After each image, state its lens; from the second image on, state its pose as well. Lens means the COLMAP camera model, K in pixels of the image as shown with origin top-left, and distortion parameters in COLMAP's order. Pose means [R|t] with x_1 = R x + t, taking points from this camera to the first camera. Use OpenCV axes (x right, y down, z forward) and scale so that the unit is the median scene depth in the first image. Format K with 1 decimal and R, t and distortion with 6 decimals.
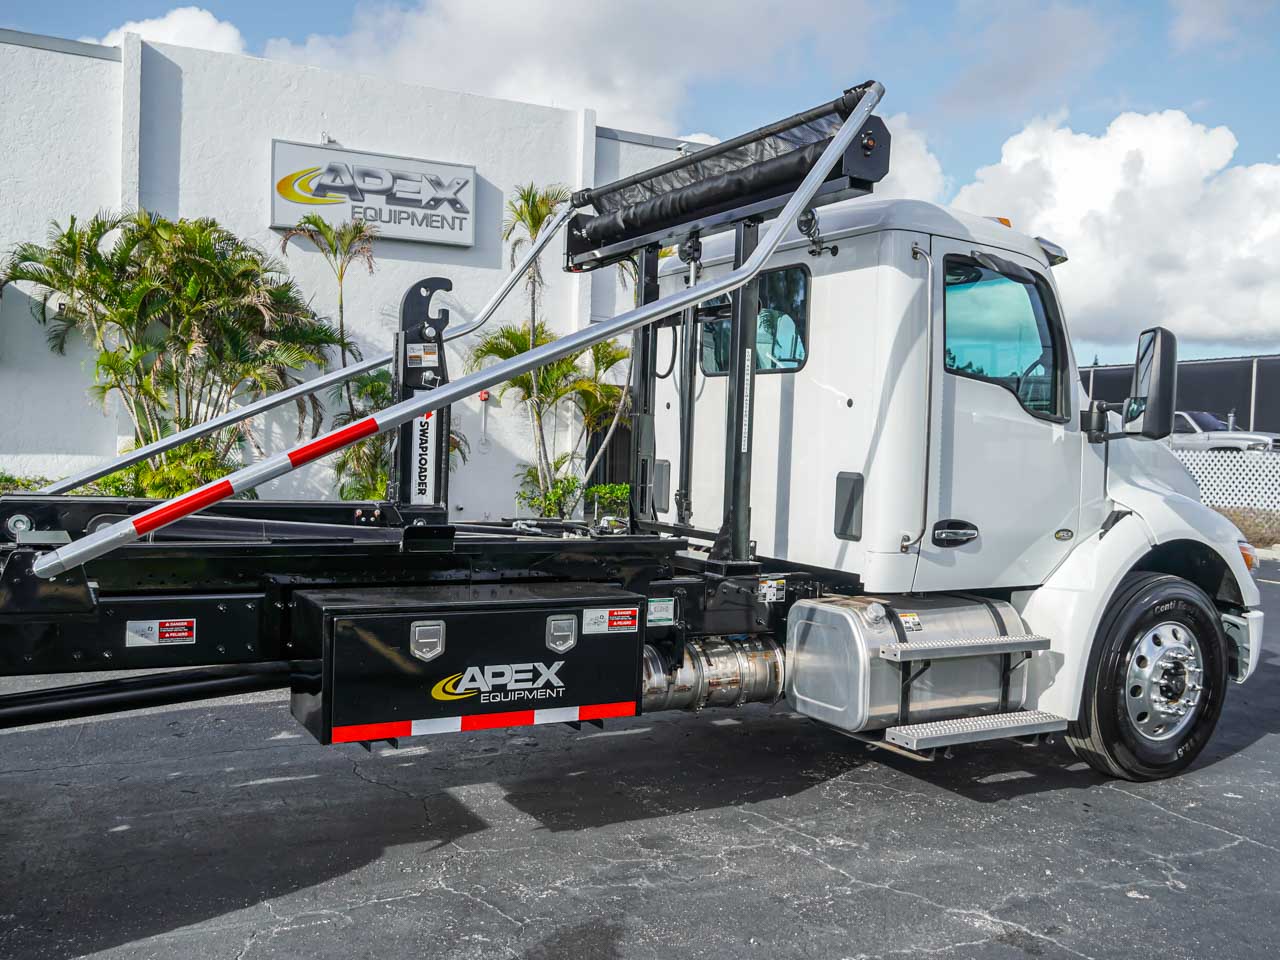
lens RADIAL K [[1143.5, 0, 663.4], [0, 1143.5, 471.7], [0, 0, 1]] dist [-0.035540, 0.012499]
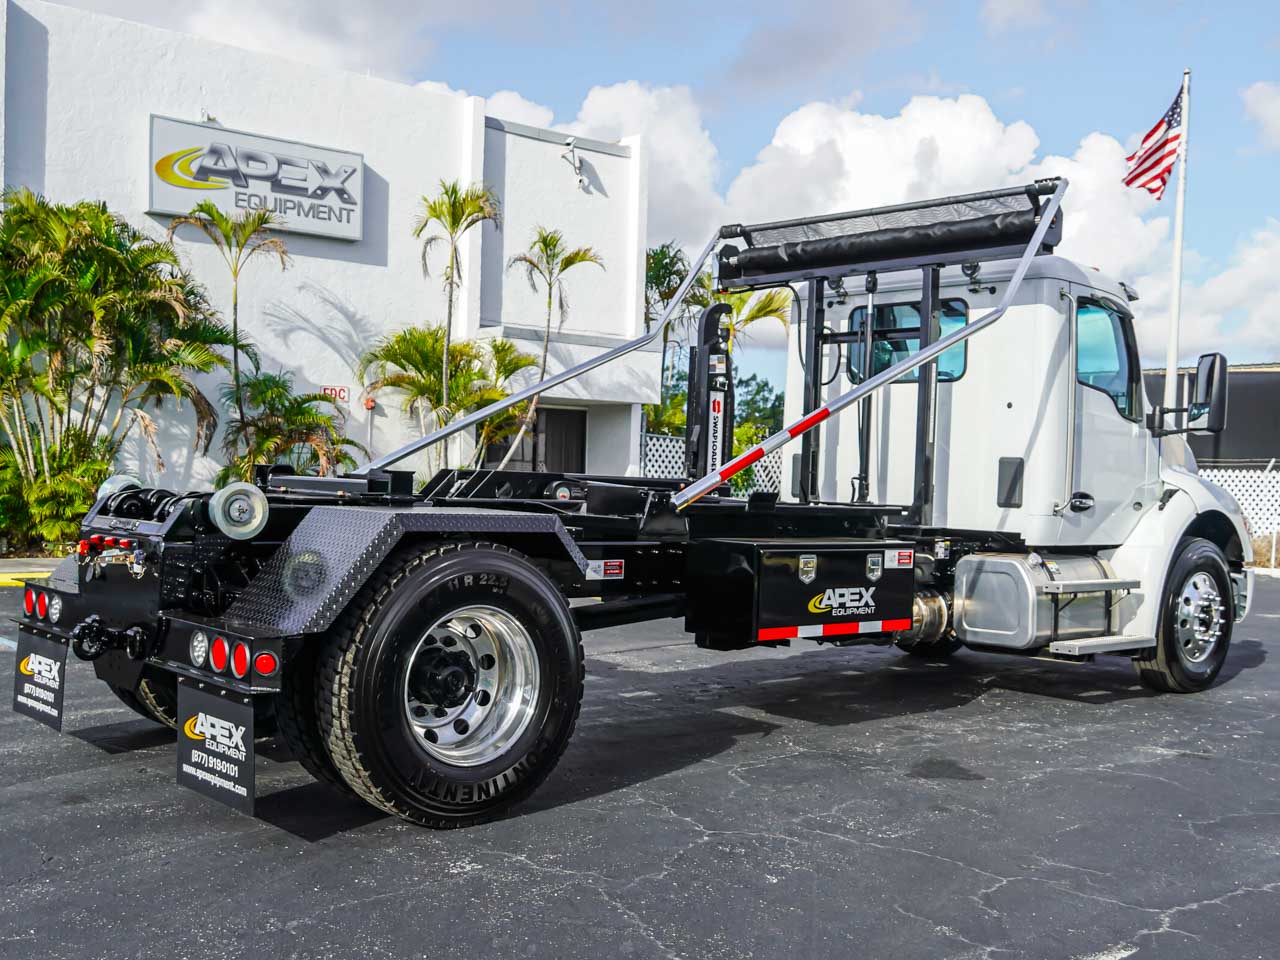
lens RADIAL K [[1367.6, 0, 712.0], [0, 1367.6, 499.6], [0, 0, 1]] dist [-0.027332, 0.021087]
pose [[0.969994, -0.007184, 0.243024, -0.517635], [0.007690, 0.999970, -0.001132, 0.045206], [-0.243008, 0.002967, 0.970020, -0.427279]]
